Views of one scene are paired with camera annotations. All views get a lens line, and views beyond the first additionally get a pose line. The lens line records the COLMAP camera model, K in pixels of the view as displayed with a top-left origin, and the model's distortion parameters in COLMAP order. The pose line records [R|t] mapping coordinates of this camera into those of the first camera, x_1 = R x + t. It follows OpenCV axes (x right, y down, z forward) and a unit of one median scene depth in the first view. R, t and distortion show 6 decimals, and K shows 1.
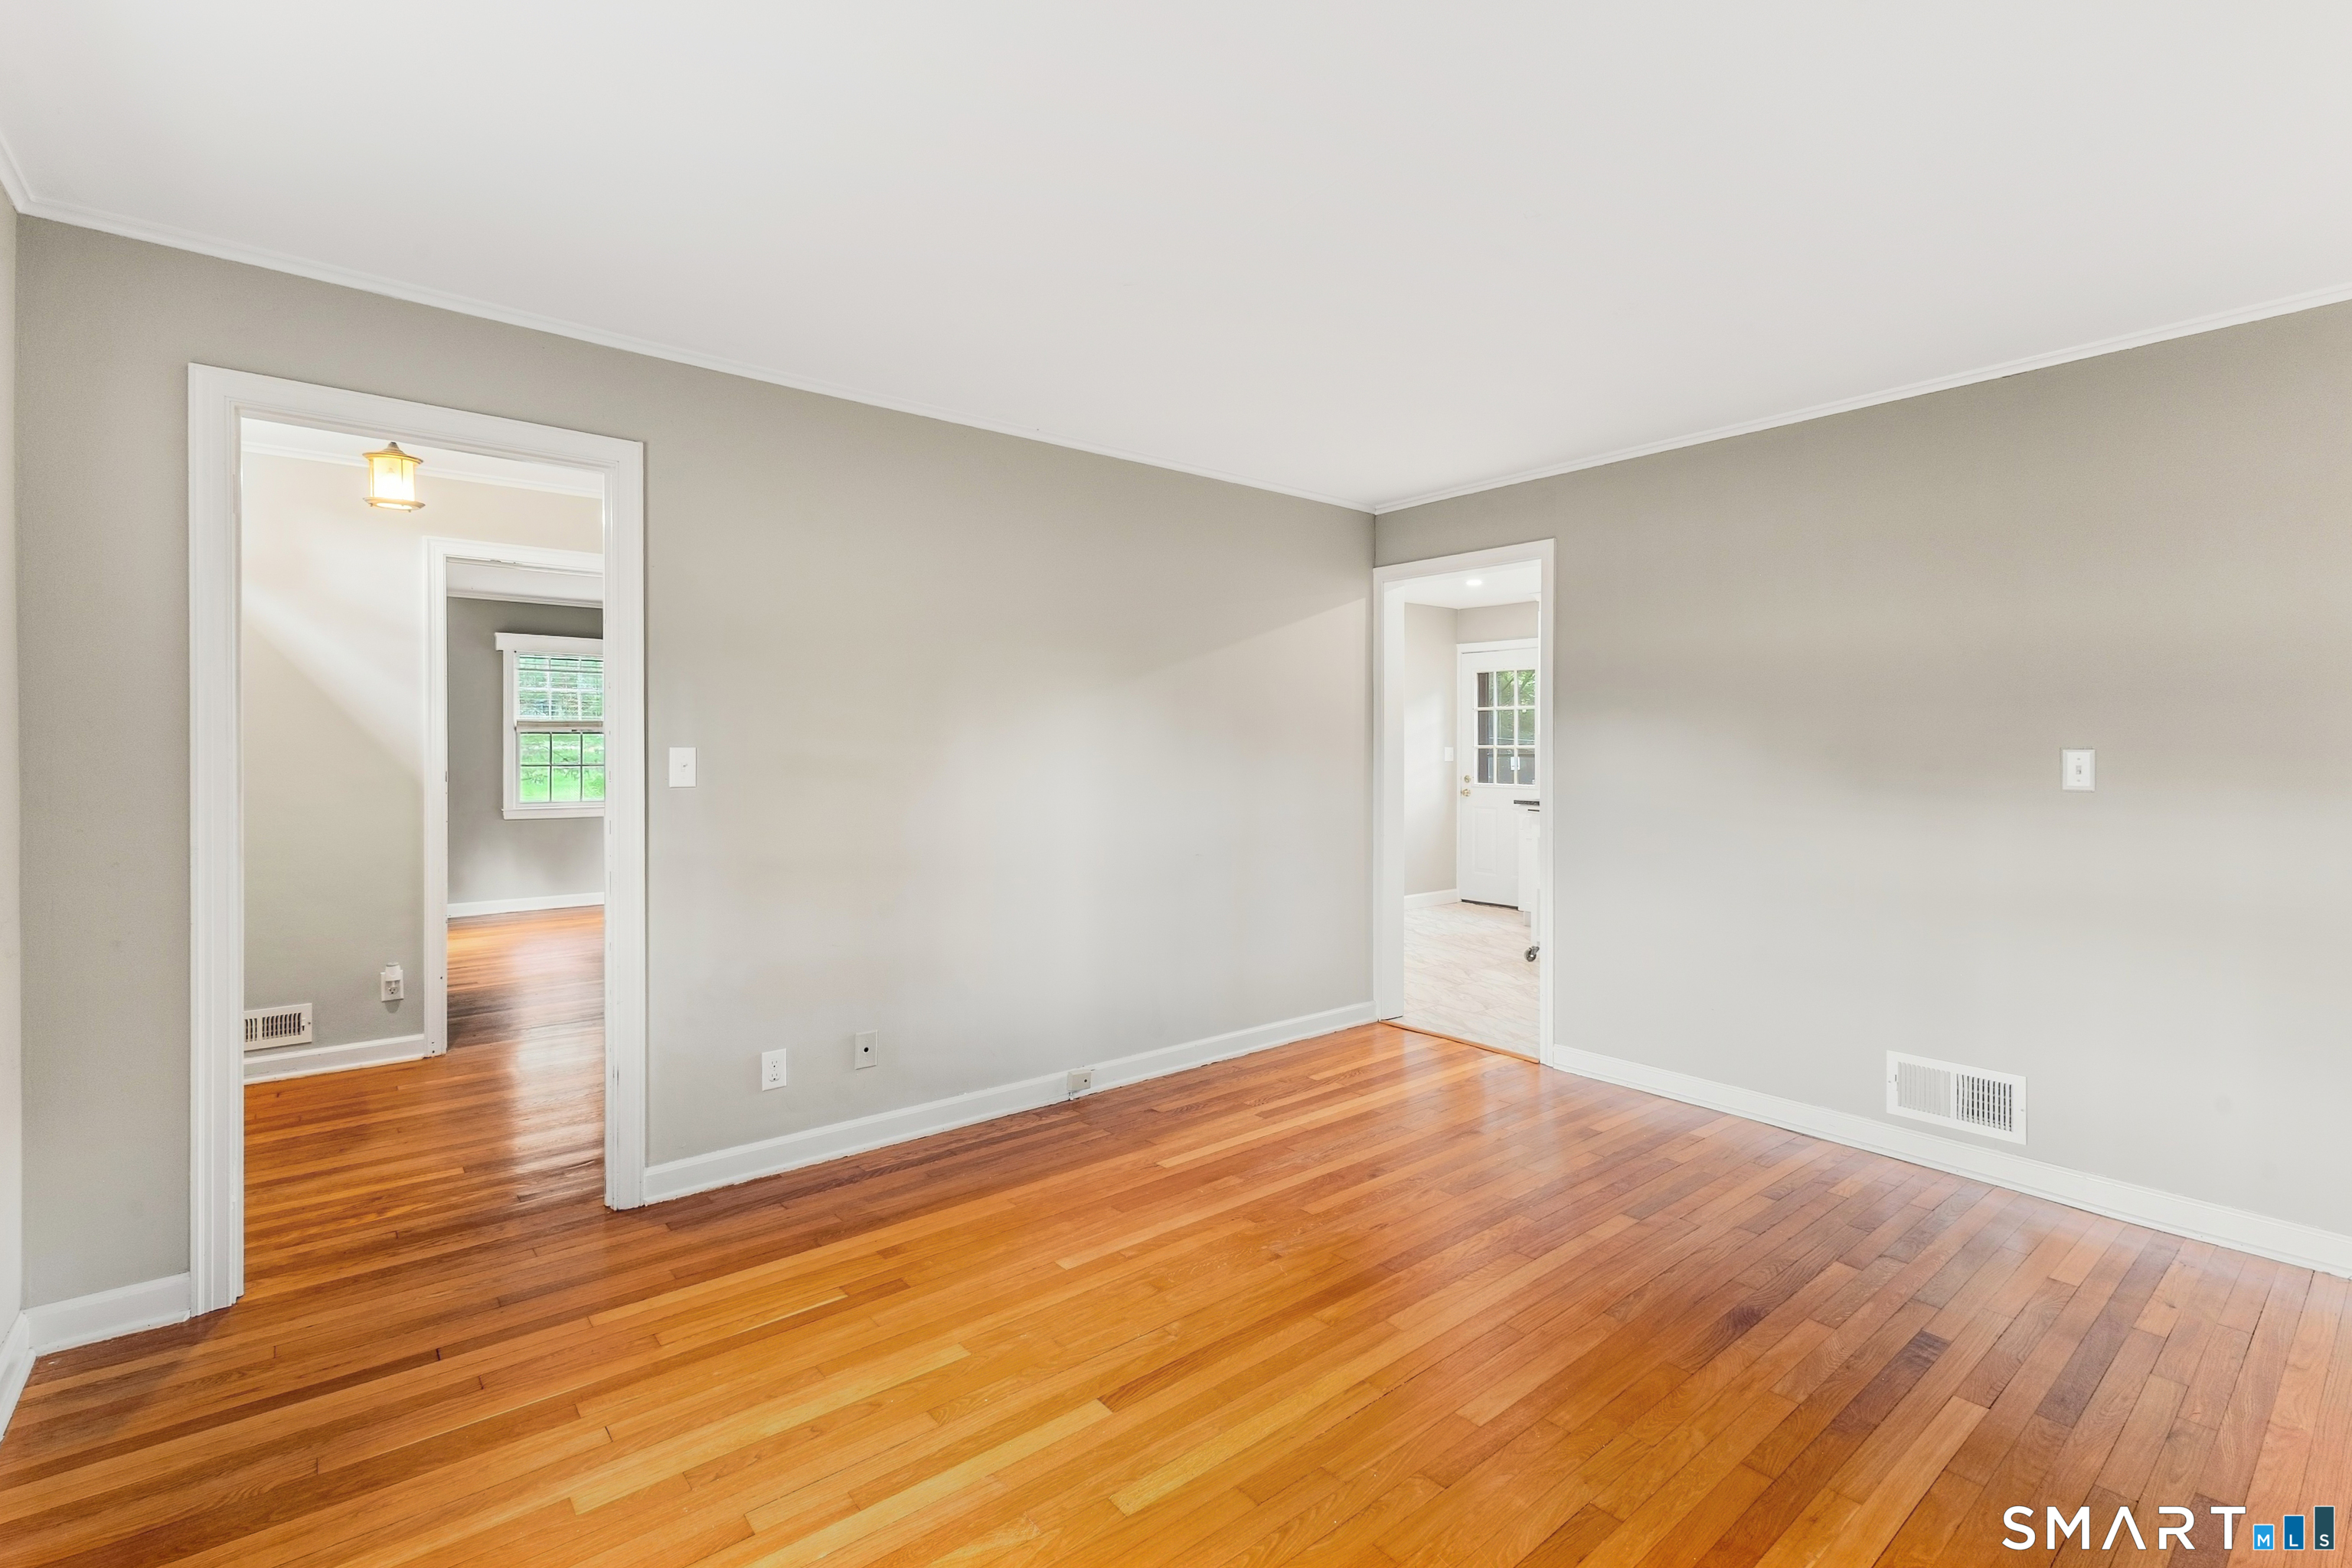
lens RADIAL K [[1067.8, 0, 1176.9], [0, 1067.8, 746.7], [0, 0, 1]] dist [0.011151, -0.002858]
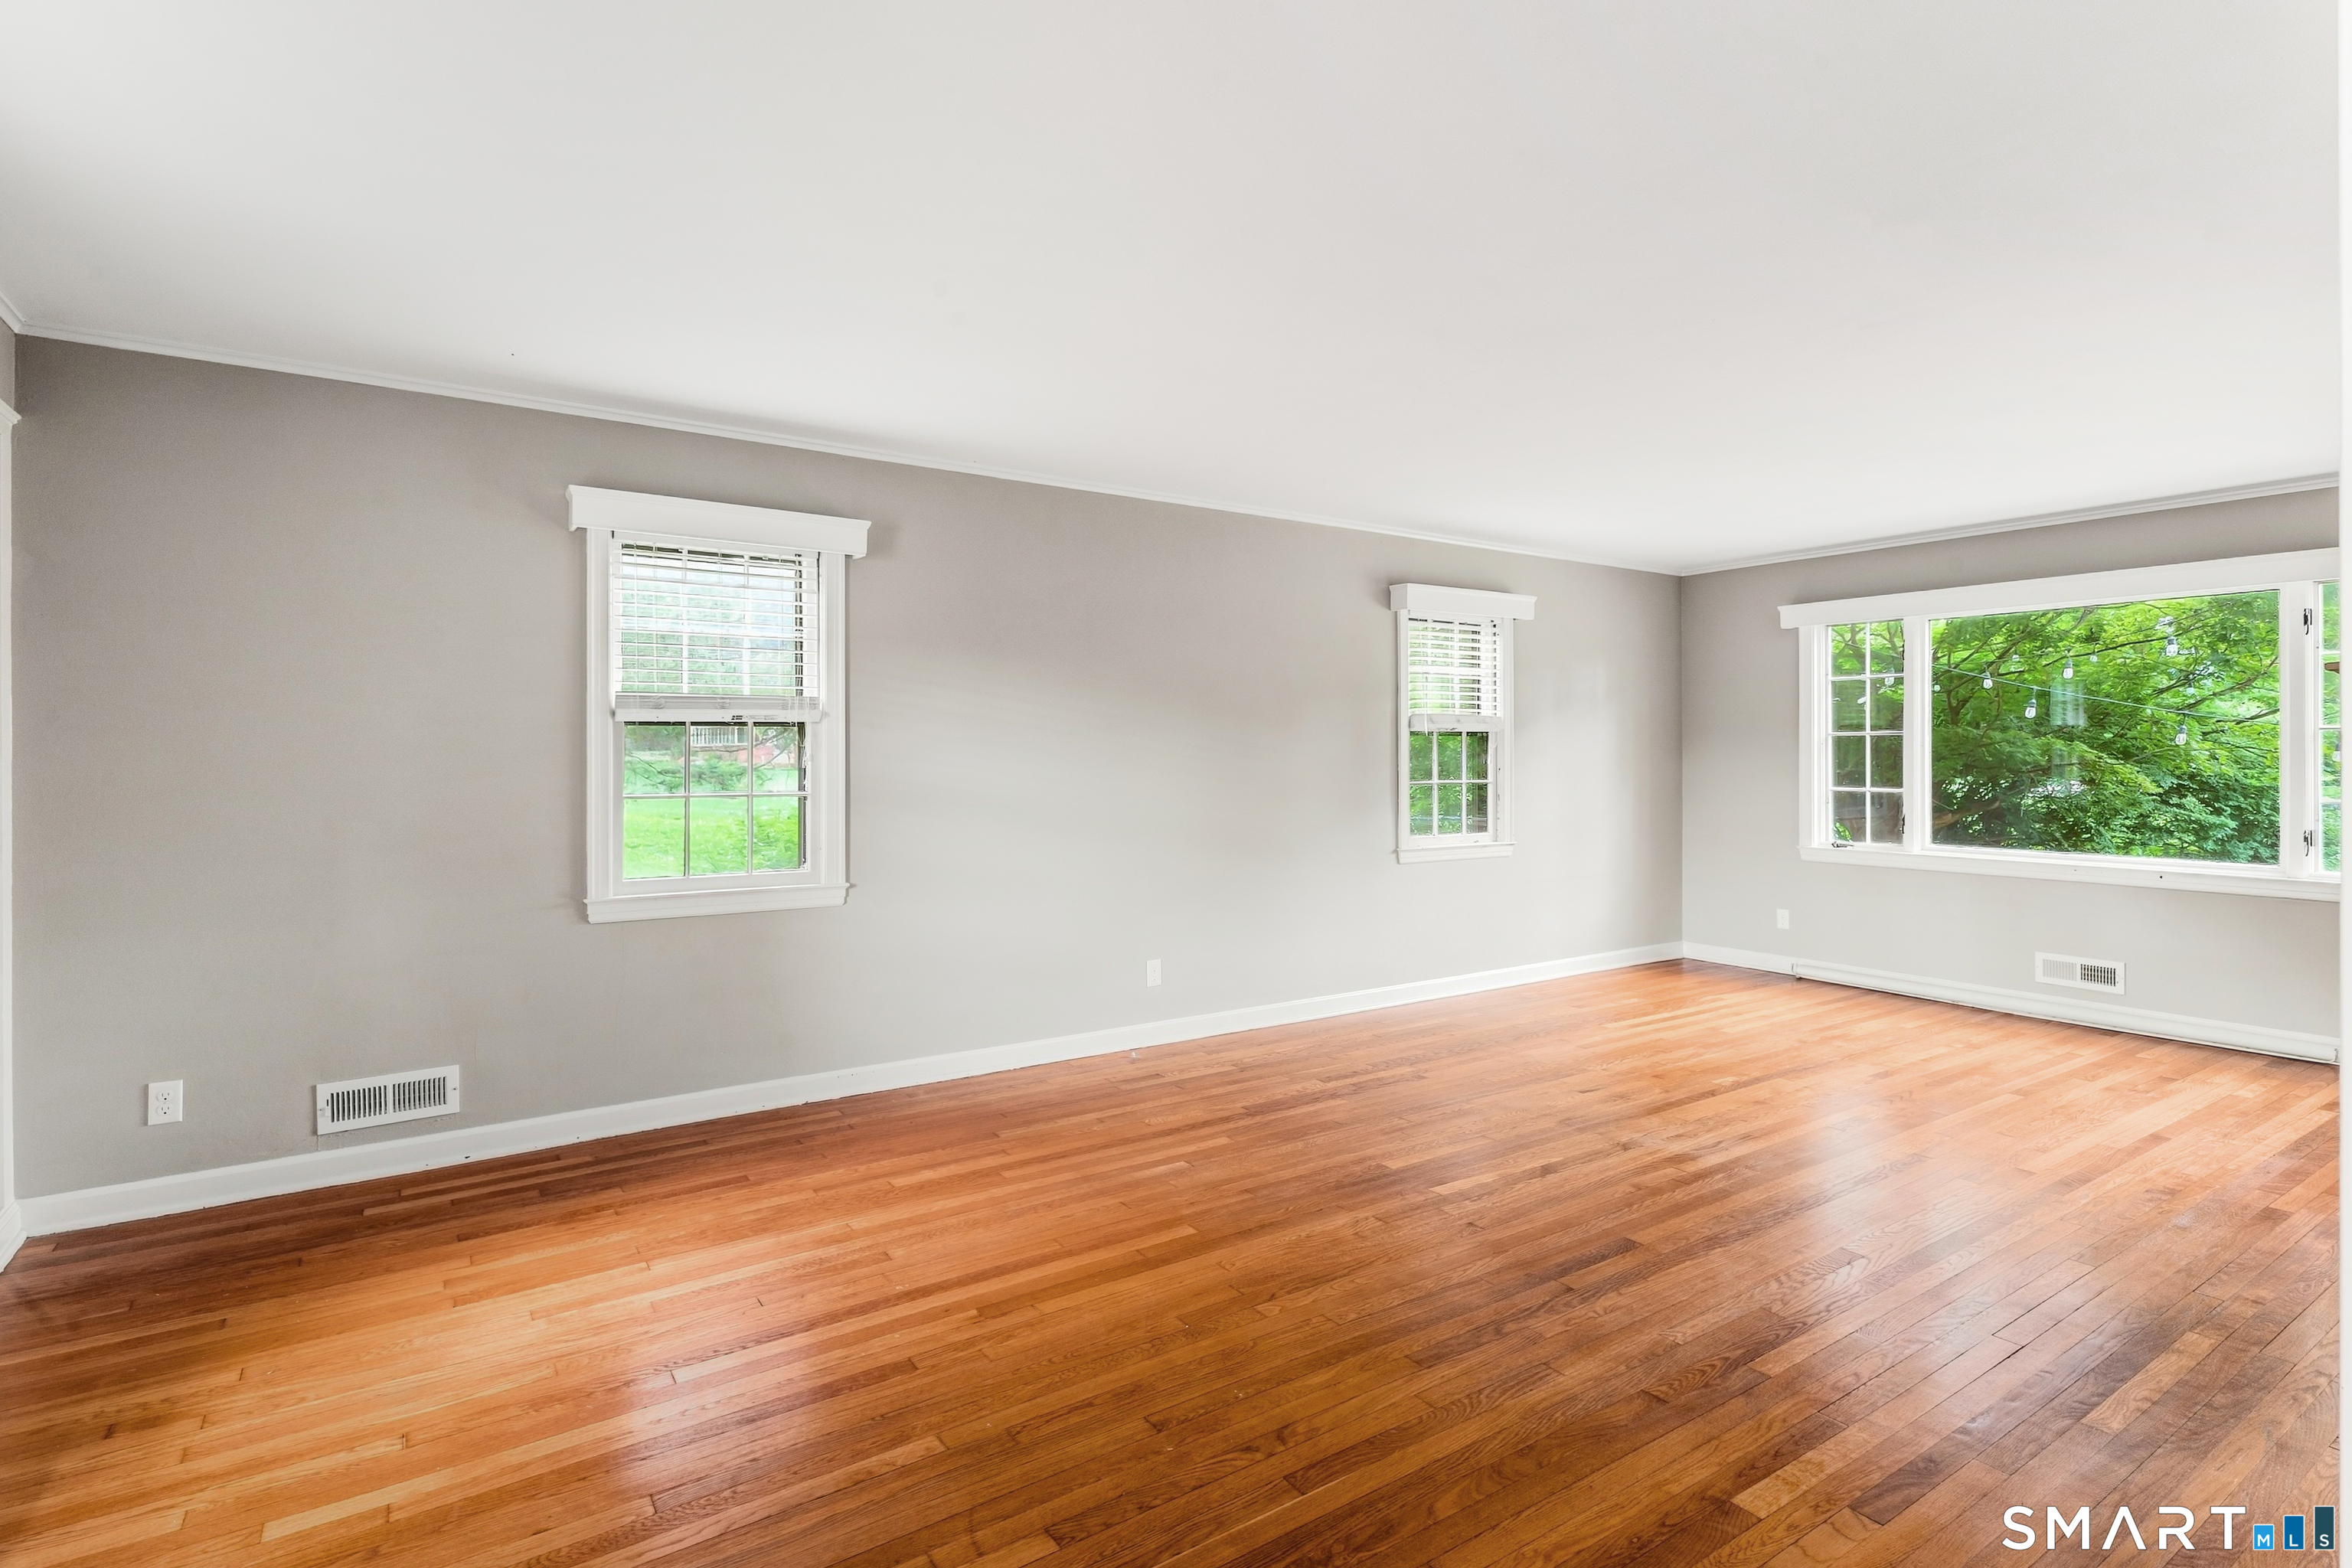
lens RADIAL K [[1160.3, 0, 1177.7], [0, 1160.3, 741.1], [0, 0, 1]] dist [0.010261, -0.001403]
pose [[0.996292, -0.001347, -0.086023, -0.682215], [0.000925, 0.999987, -0.004941, -0.006382], [0.086029, 0.004843, 0.996281, 1.075890]]
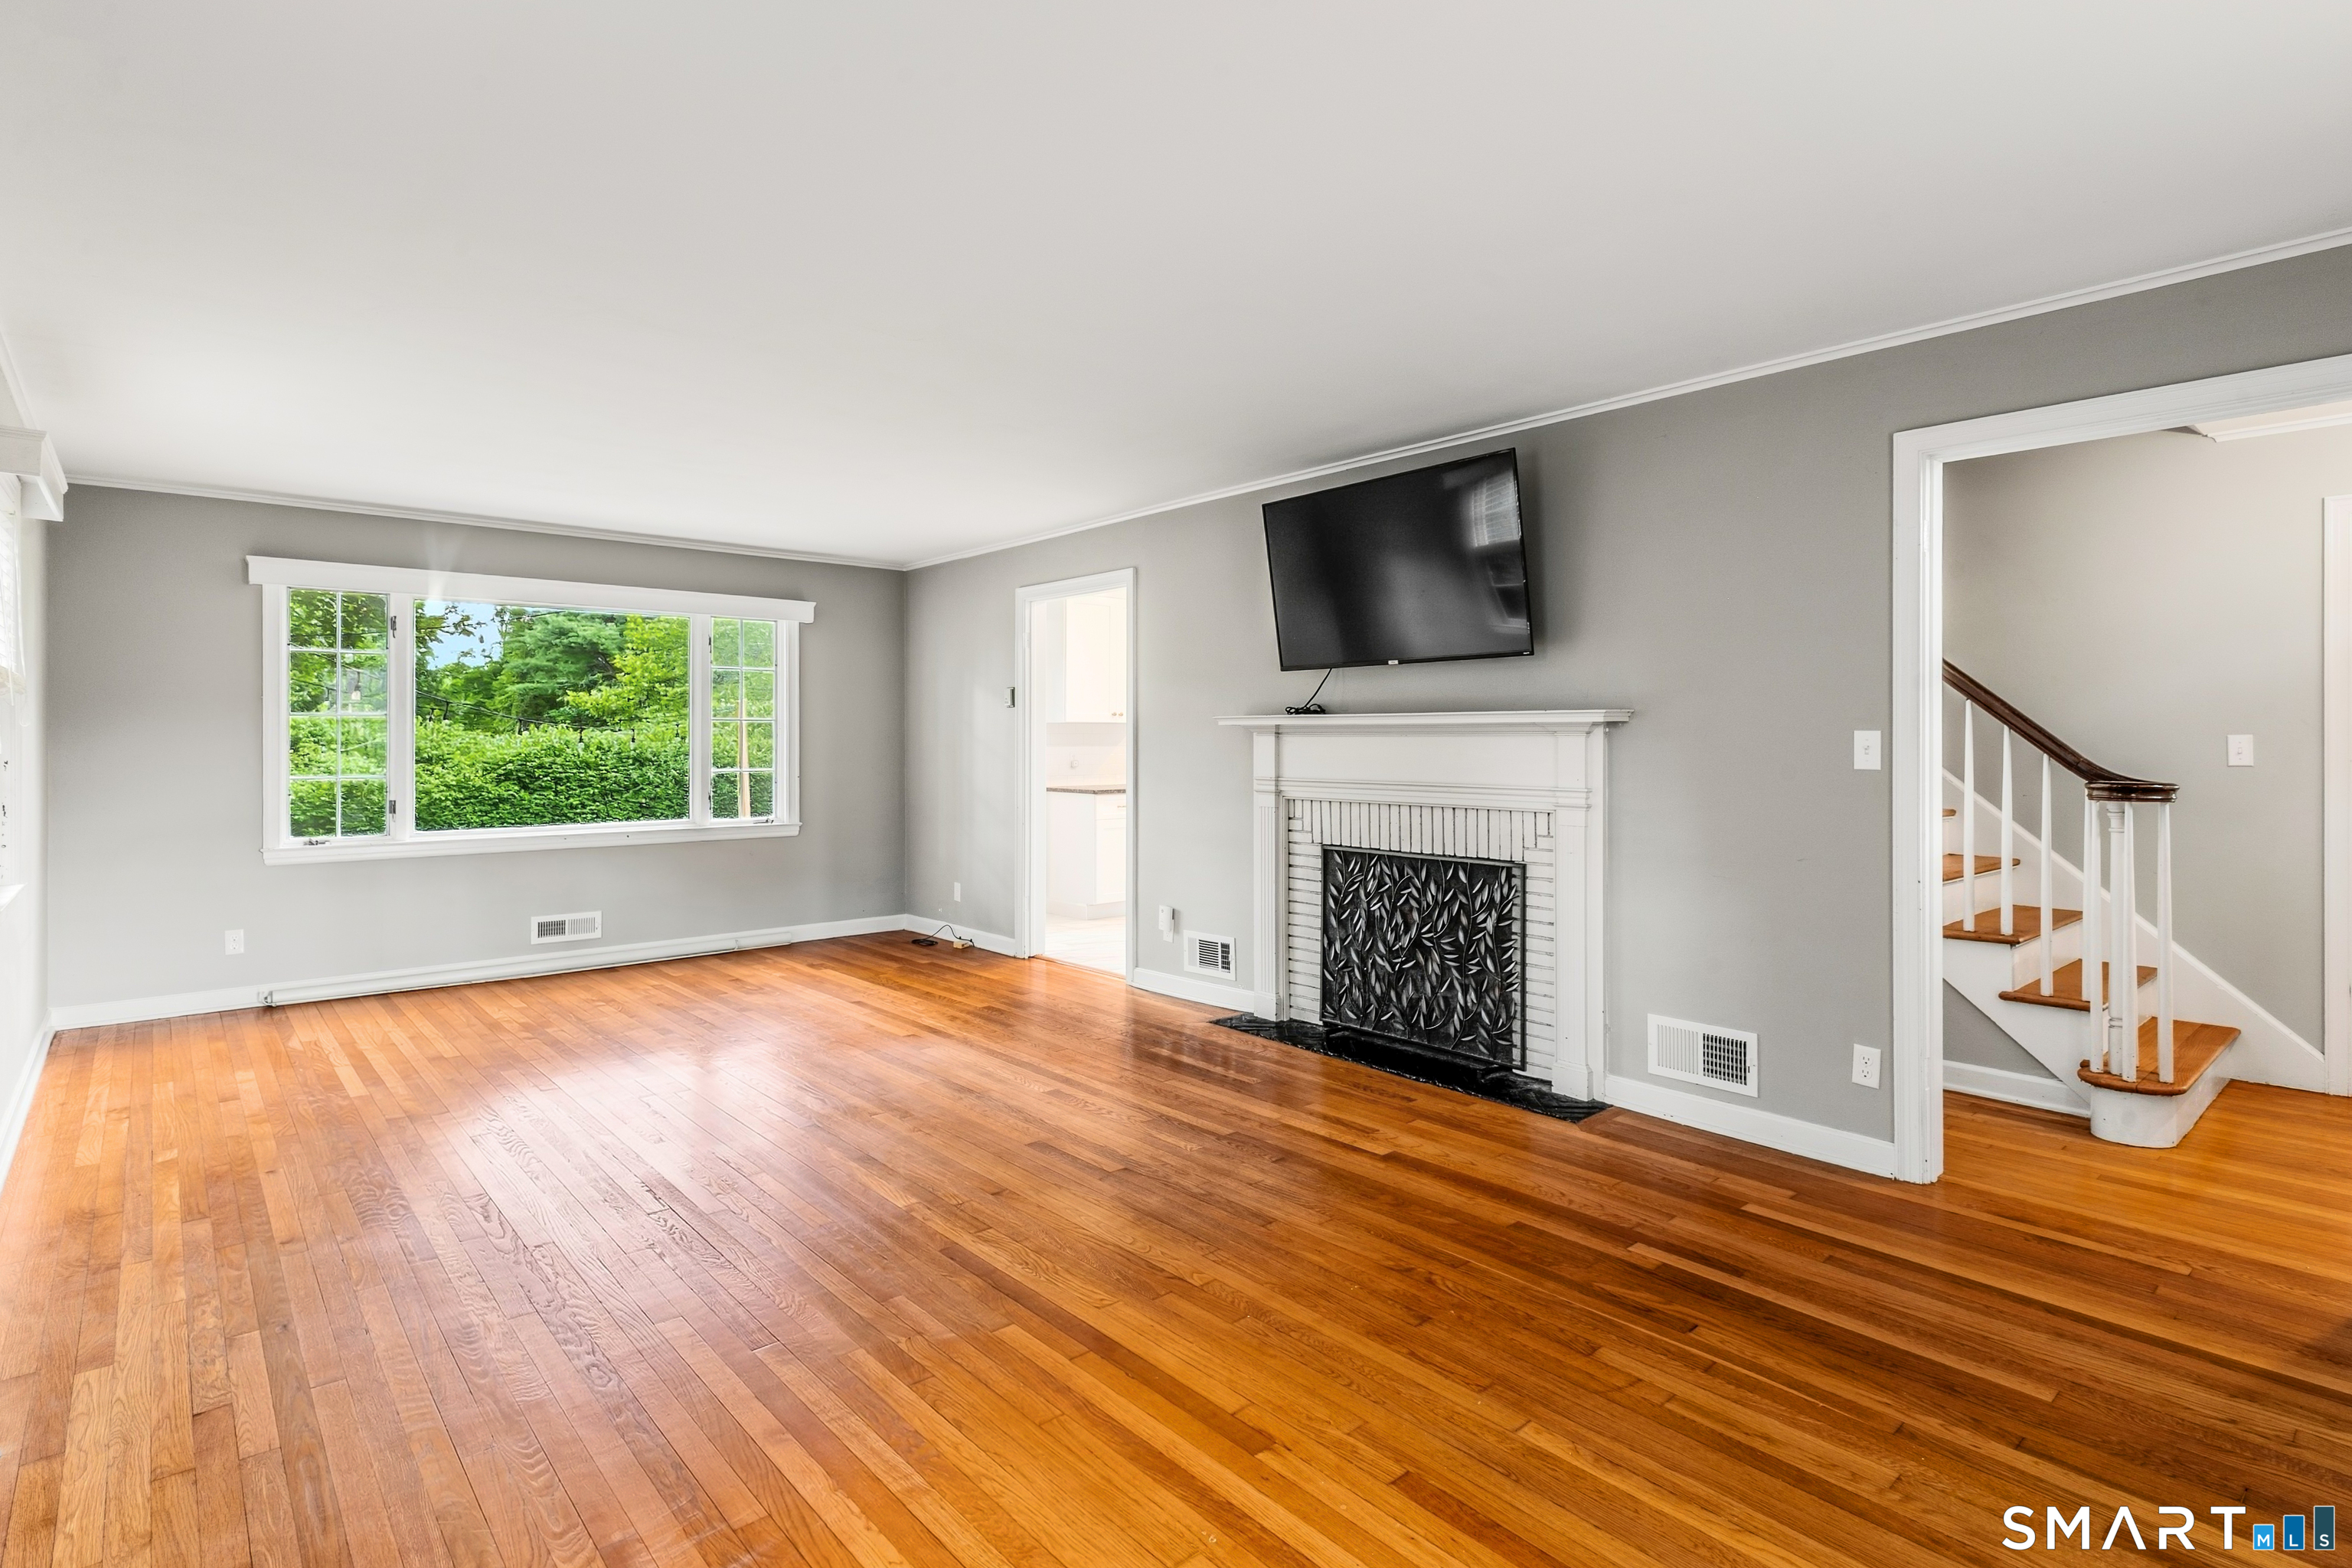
lens RADIAL K [[1160.3, 0, 1172.3], [0, 1160.3, 772.0], [0, 0, 1]] dist [0.010261, -0.001403]
pose [[-0.037209, -0.031080, 0.998824, -1.351015], [-0.003808, 0.999513, 0.030960, -0.002859], [-0.999300, -0.002651, -0.037310, 1.778709]]
